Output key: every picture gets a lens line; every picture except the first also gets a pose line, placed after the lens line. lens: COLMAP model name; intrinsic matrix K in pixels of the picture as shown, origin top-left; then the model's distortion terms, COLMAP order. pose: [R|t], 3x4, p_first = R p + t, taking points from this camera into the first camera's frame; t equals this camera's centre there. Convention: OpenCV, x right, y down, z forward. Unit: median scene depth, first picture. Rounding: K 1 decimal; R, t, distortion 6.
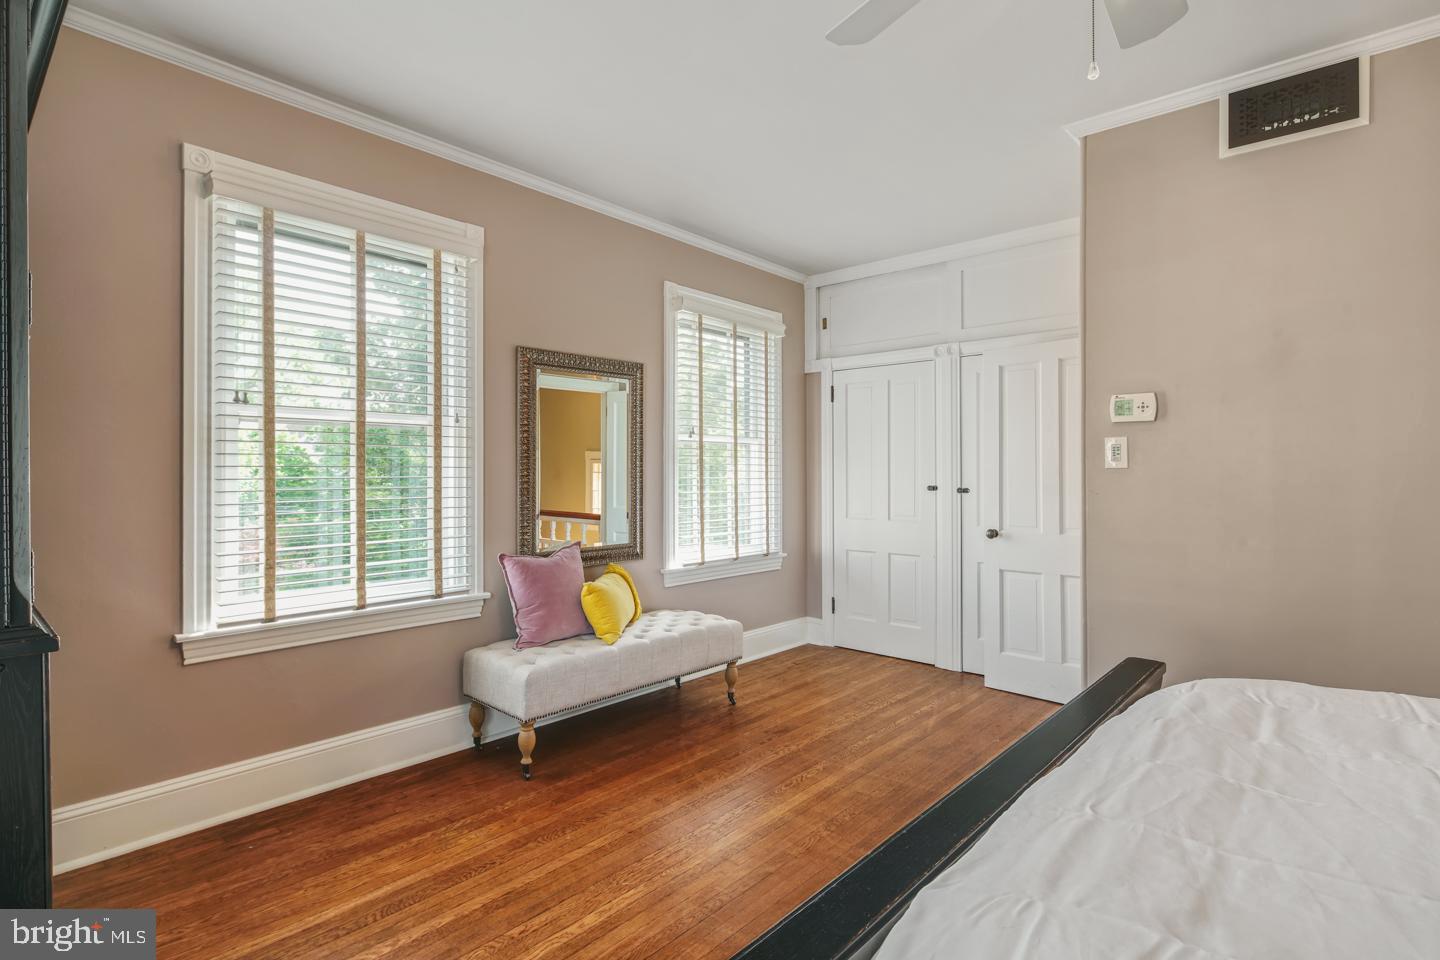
lens RADIAL K [[719.1, 0, 720.0], [0, 719.1, 480.0], [0, 0, 1]] dist [-0.000847, -0.000198]
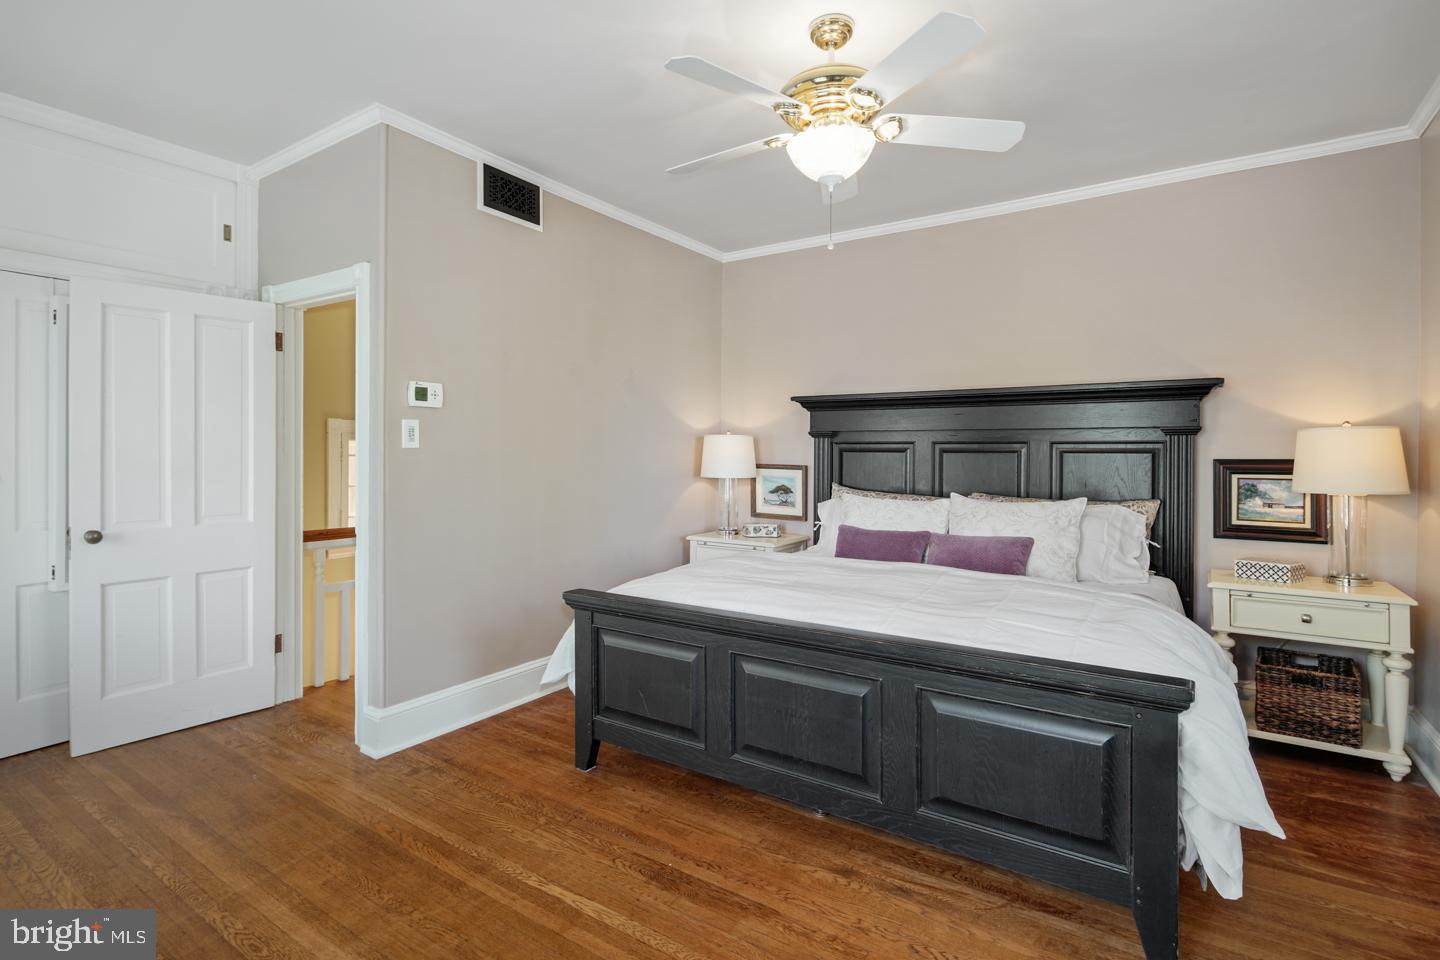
lens RADIAL K [[708.4, 0, 722.5], [0, 708.4, 461.4], [0, 0, 1]] dist [0.000825, -0.000216]
pose [[-0.145595, -0.013973, 0.989246, -0.525175], [0.005251, 0.999875, 0.014896, -0.008854], [-0.989330, 0.007363, -0.145503, 0.624798]]
